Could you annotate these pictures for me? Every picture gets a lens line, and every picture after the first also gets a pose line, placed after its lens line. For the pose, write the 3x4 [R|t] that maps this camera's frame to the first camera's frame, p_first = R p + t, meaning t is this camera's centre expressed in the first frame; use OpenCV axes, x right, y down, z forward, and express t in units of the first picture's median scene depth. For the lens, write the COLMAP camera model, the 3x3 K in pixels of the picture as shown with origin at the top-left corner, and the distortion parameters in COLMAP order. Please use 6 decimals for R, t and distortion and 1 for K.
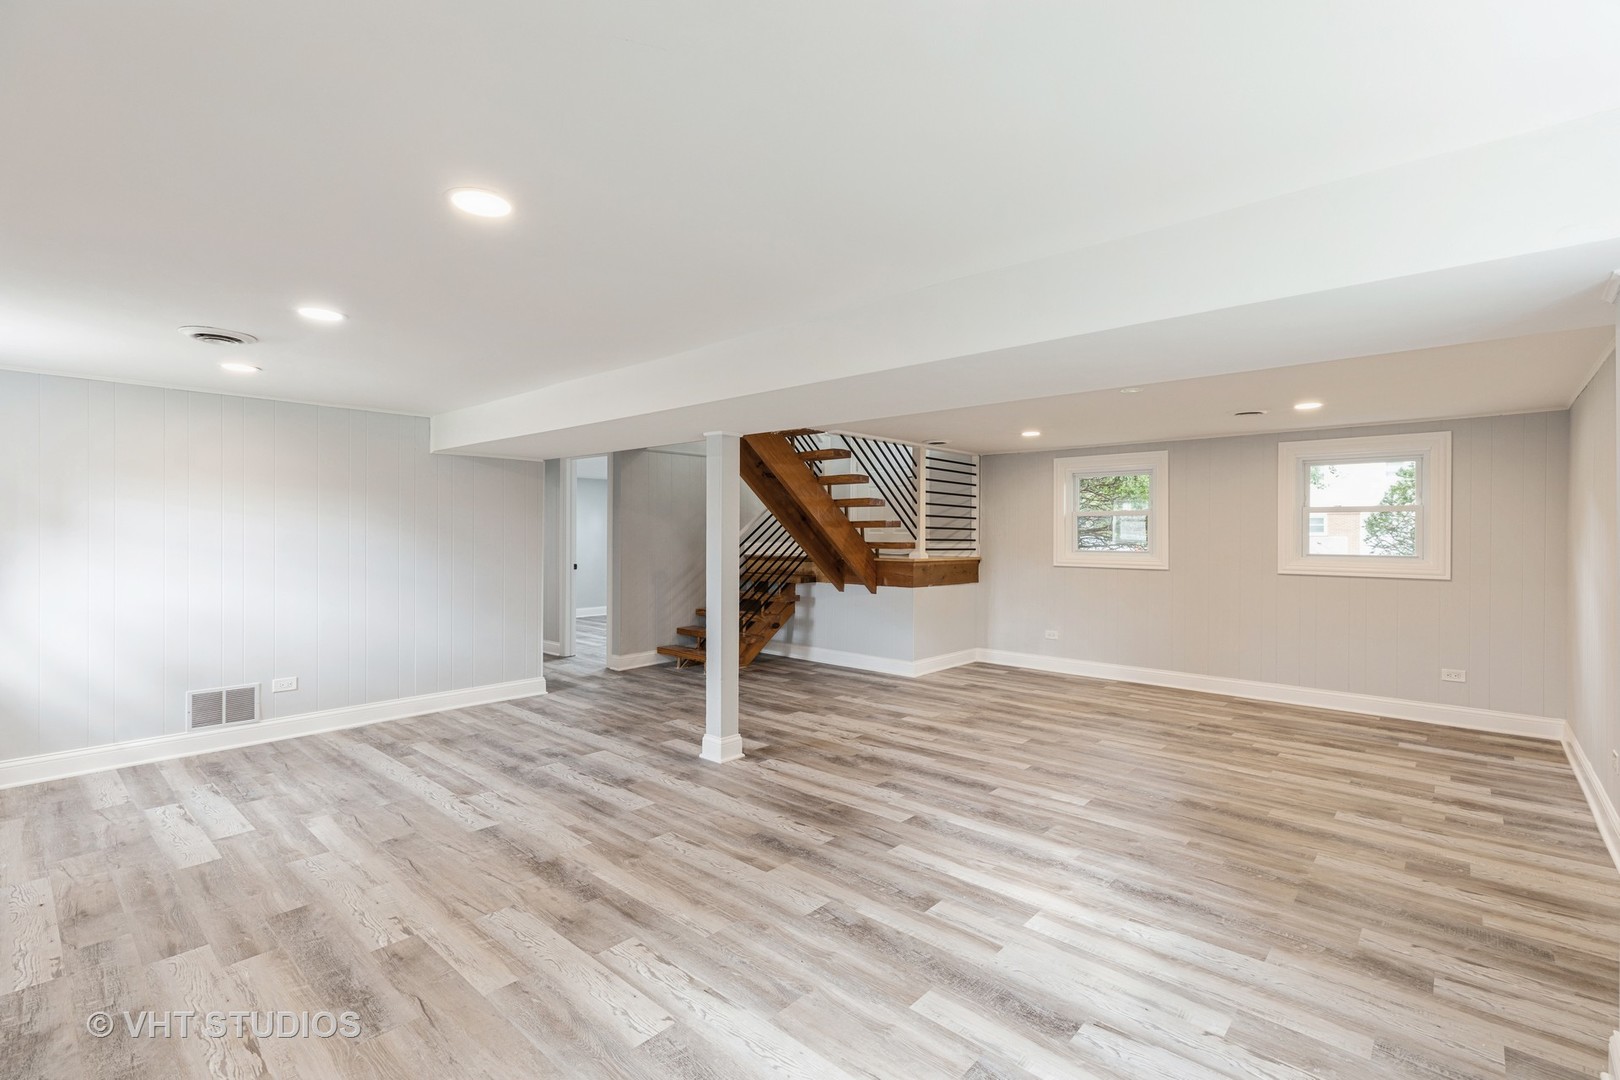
lens RADIAL K [[720.9, 0, 812.2], [0, 720.9, 537.1], [0, 0, 1]] dist [0.004216, 0.000567]
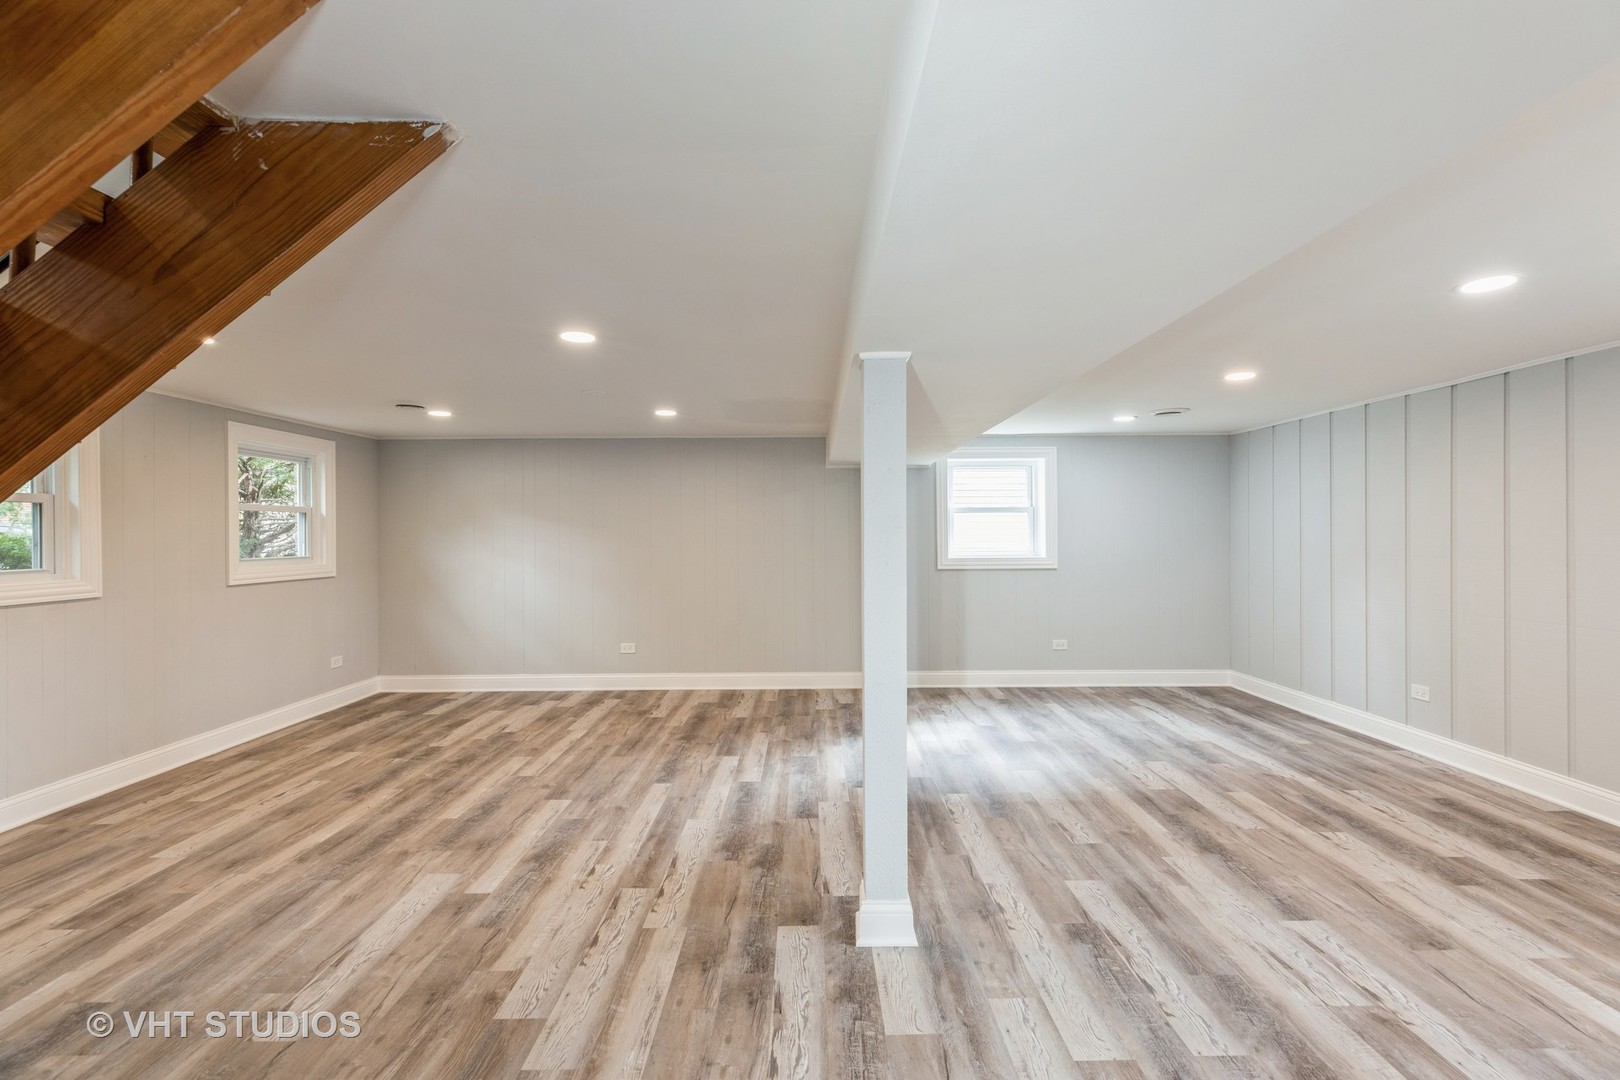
lens RADIAL K [[720.9, 0, 813.5], [0, 720.9, 536.1], [0, 0, 1]] dist [0.004216, 0.000567]
pose [[-0.668239, -0.002452, 0.743943, -0.622897], [0.007134, 0.999927, 0.009703, -0.011905], [-0.743913, 0.011791, -0.668173, 1.741235]]
